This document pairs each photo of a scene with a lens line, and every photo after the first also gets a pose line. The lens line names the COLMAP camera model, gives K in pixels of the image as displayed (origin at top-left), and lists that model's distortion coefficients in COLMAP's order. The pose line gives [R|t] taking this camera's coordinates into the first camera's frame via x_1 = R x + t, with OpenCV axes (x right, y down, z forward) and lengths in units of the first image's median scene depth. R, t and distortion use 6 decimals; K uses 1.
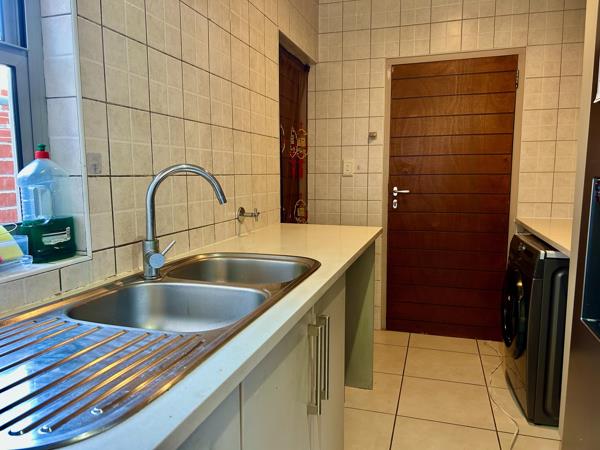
lens RADIAL K [[455.5, 0, 300.1], [0, 455.5, 225.4], [0, 0, 1]] dist [0.073457, -0.071150]
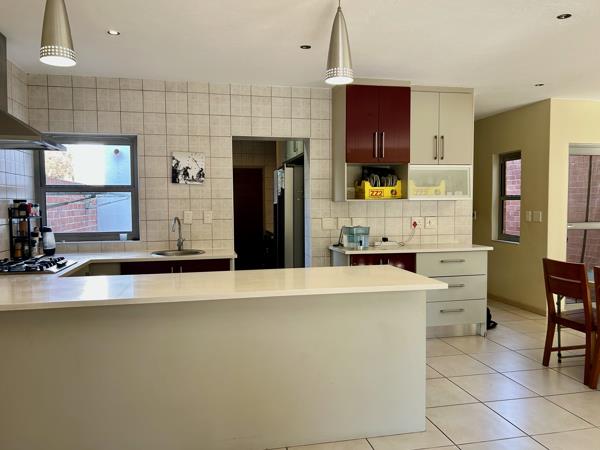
lens RADIAL K [[455.5, 0, 302.8], [0, 455.5, 230.7], [0, 0, 1]] dist [0.073457, -0.071150]
pose [[0.871414, -0.032792, 0.489451, -0.618933], [0.063967, 0.996840, -0.047101, 0.120813], [-0.486360, 0.072353, 0.870758, -1.367751]]
